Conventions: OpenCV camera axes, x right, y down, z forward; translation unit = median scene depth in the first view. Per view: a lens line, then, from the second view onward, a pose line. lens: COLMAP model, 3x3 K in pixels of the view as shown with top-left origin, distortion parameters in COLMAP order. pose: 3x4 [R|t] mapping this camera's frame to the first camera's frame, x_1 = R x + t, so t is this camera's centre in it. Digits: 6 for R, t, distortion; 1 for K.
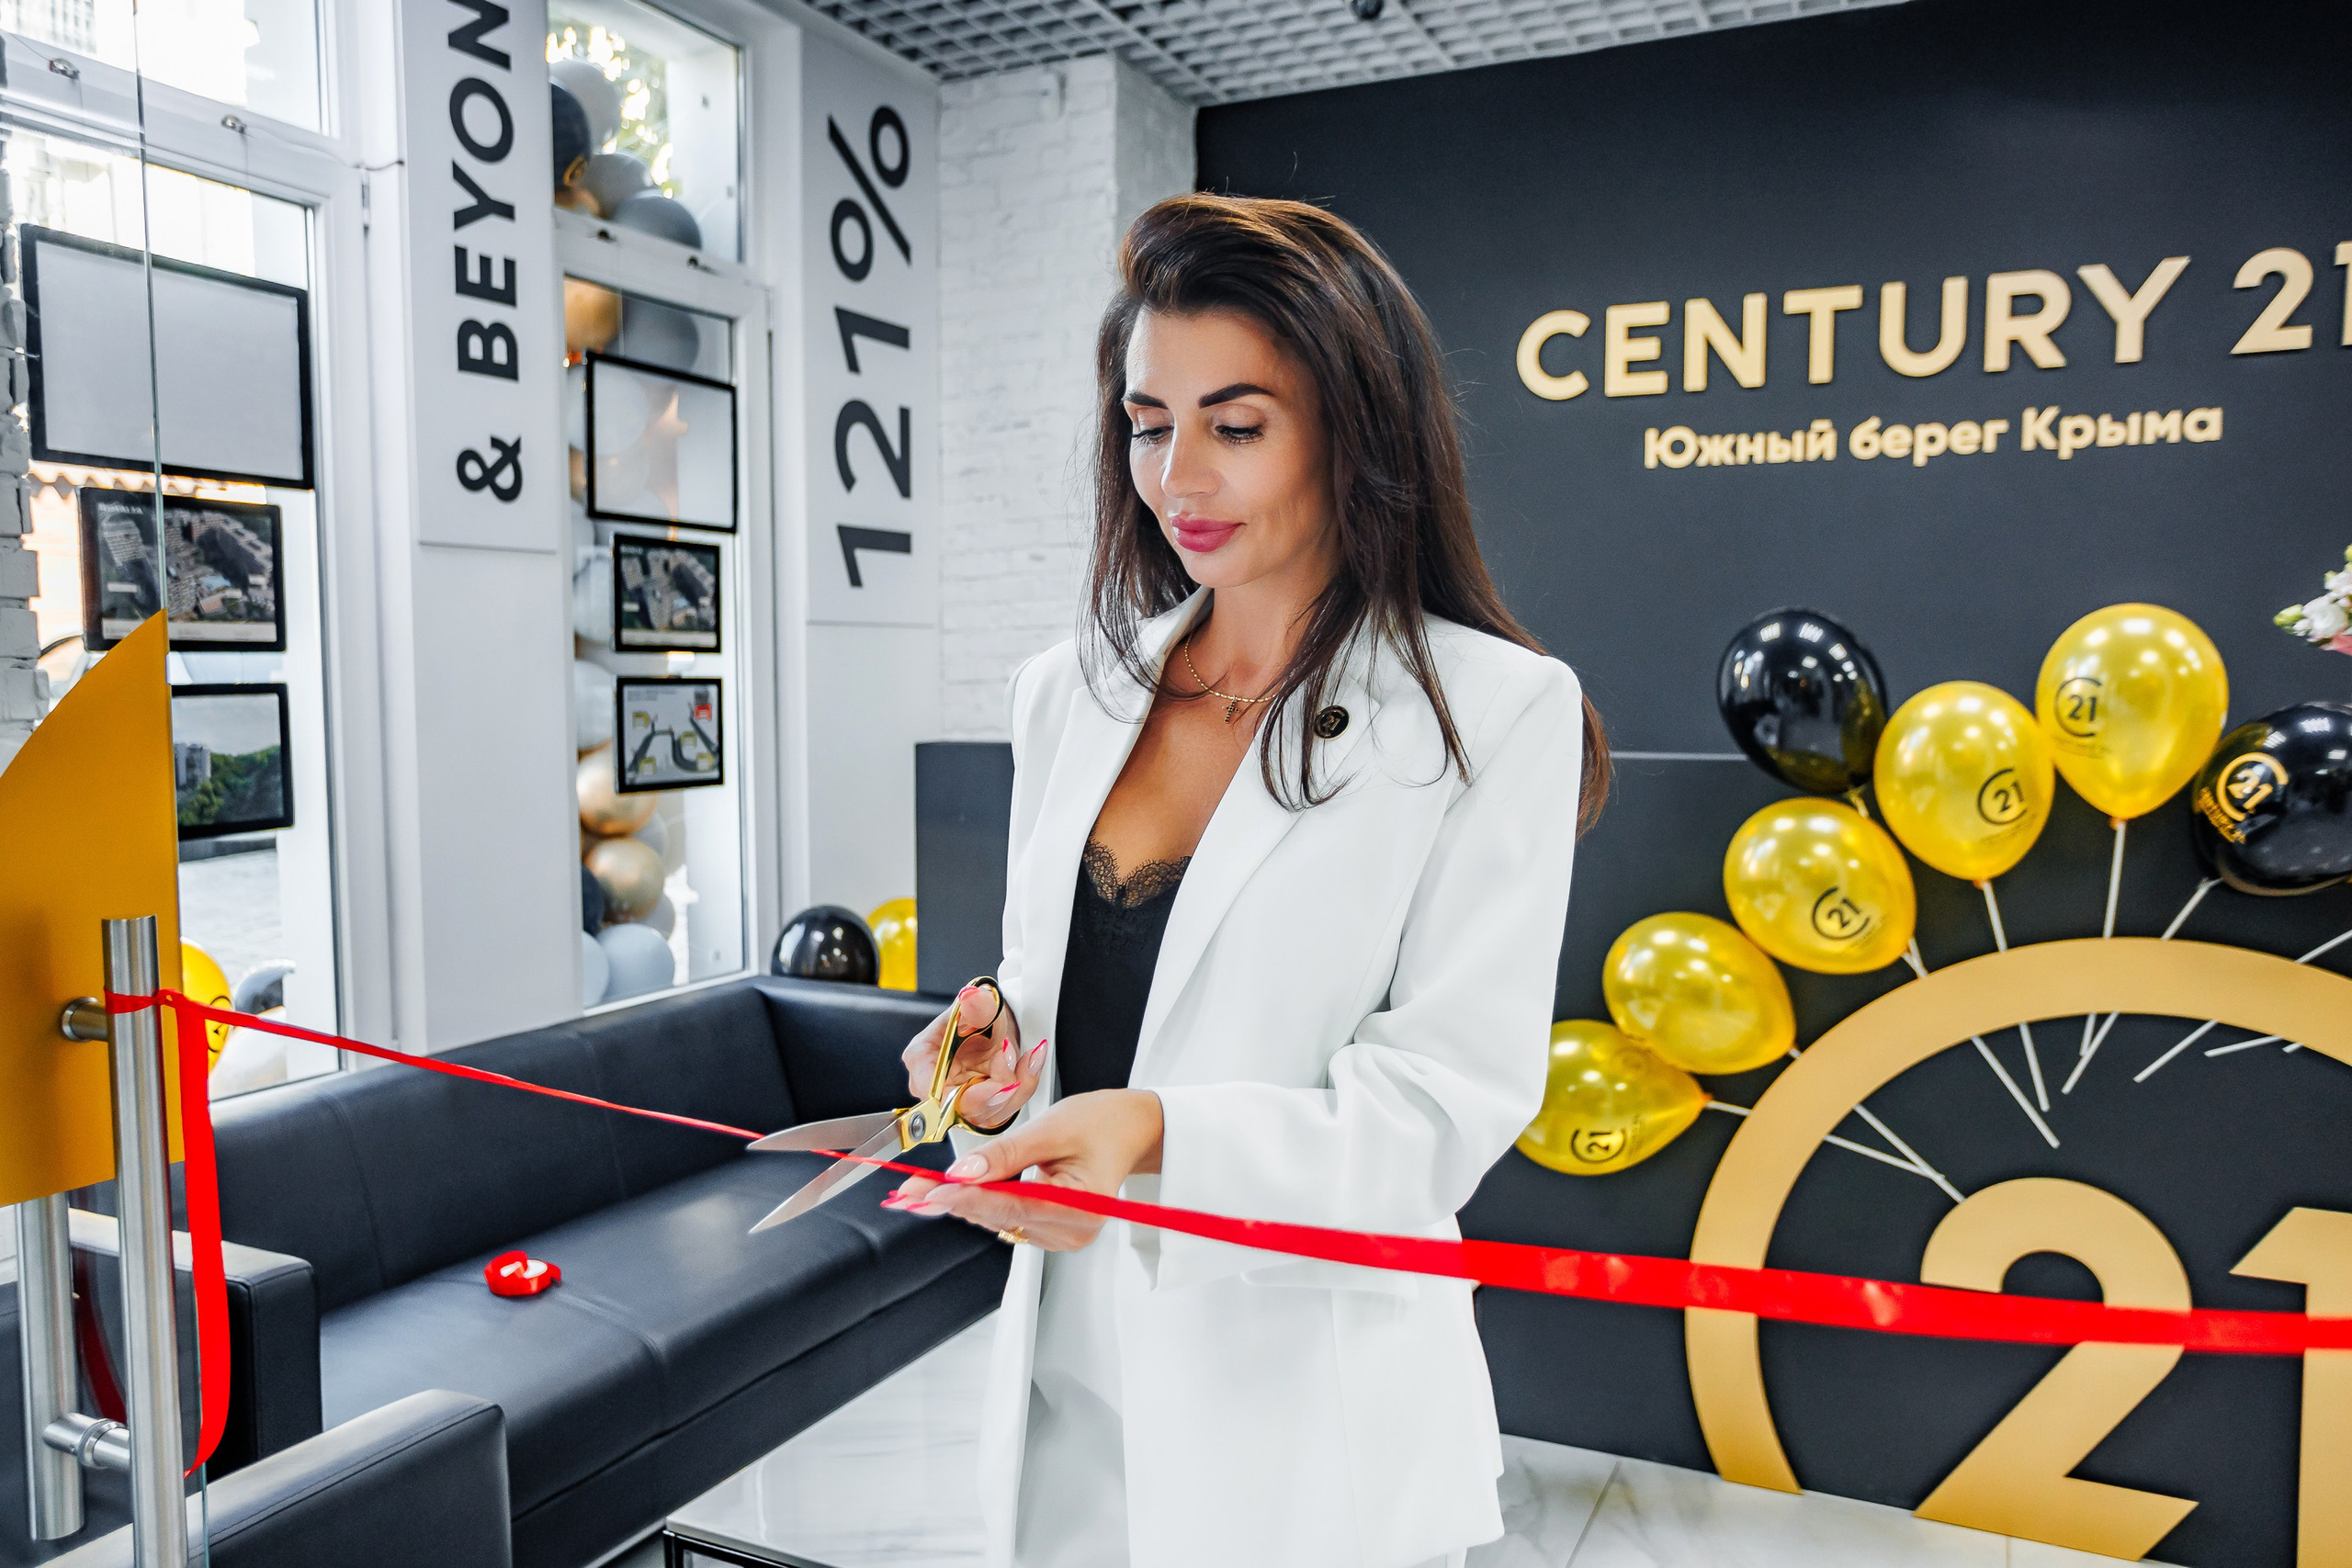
lens RADIAL K [[1744.1, 0, 1149.2], [0, 1744.1, 790.5], [0, 0, 1]] dist [-0.031217, 0.062099]
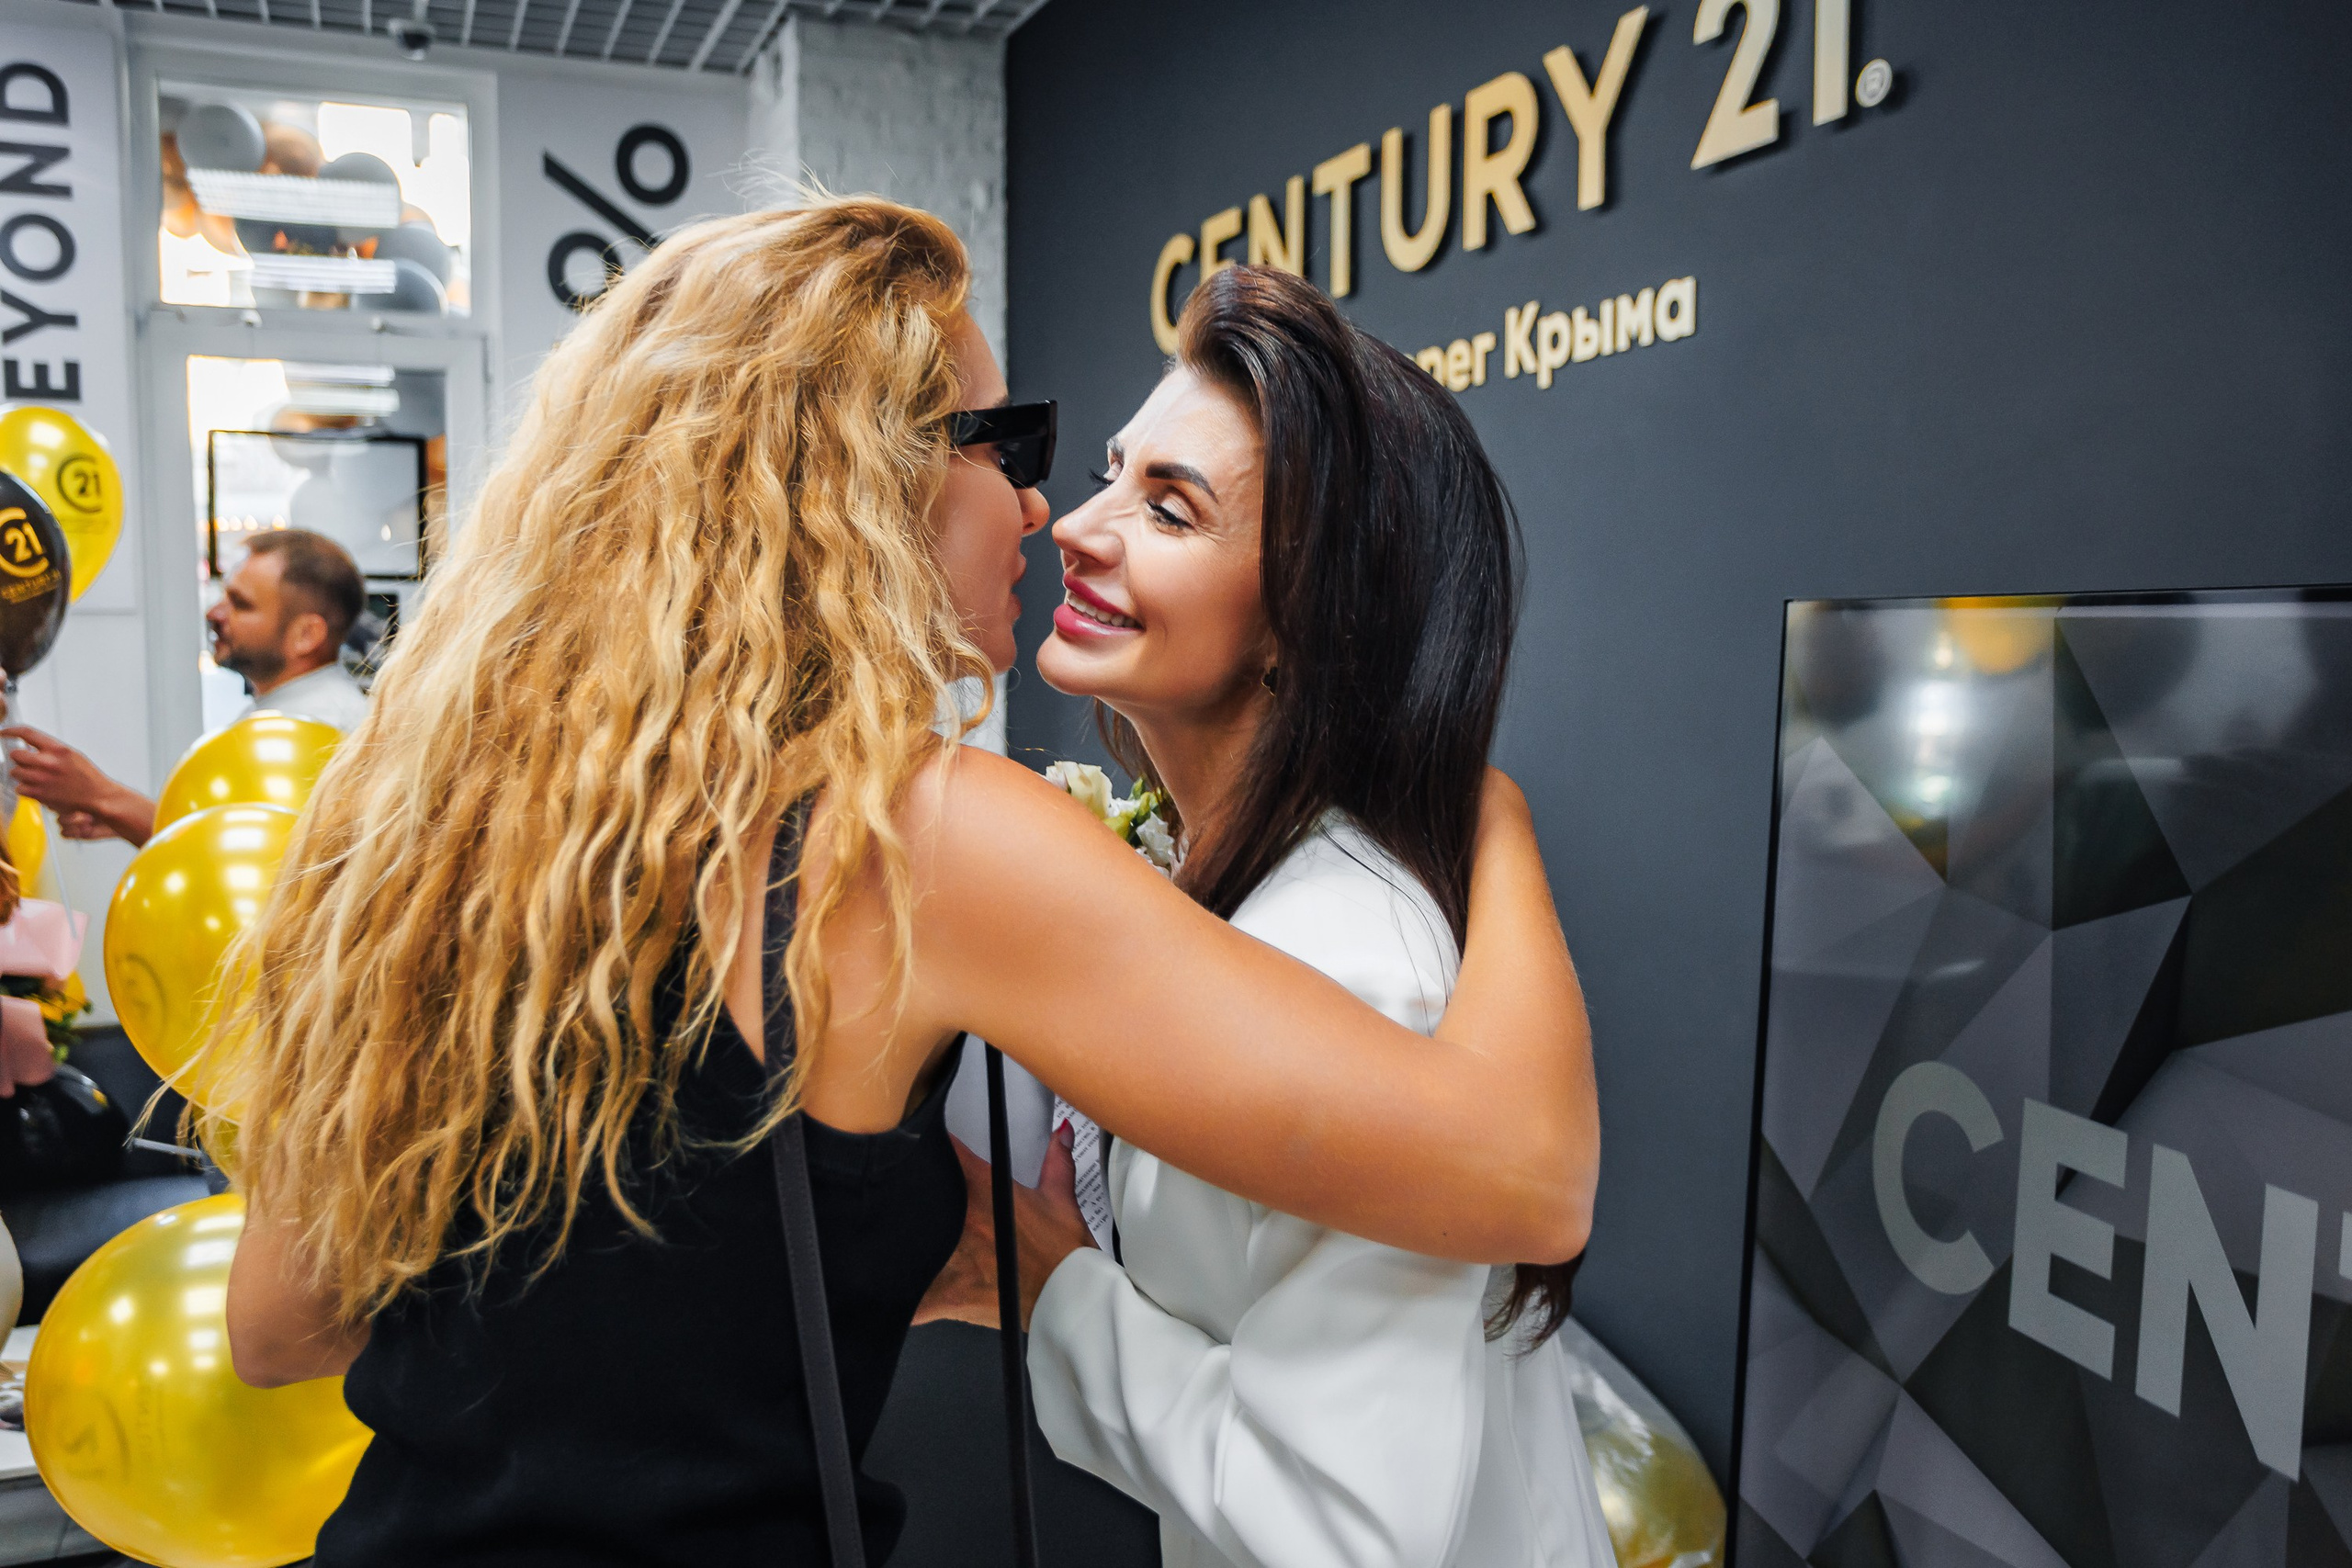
lens RADIAL K [[1960.3, 0, 1126.4], [0, 1960.3, 783.0], [0, 0, 1]] dist [-0.013105, 0.059636]
pose [[0.732940, 0.043388, -0.678909, 0.947622], [-0.046852, 0.998814, 0.013253, -0.068118], [0.678678, 0.022094, 0.734103, 0.471109]]
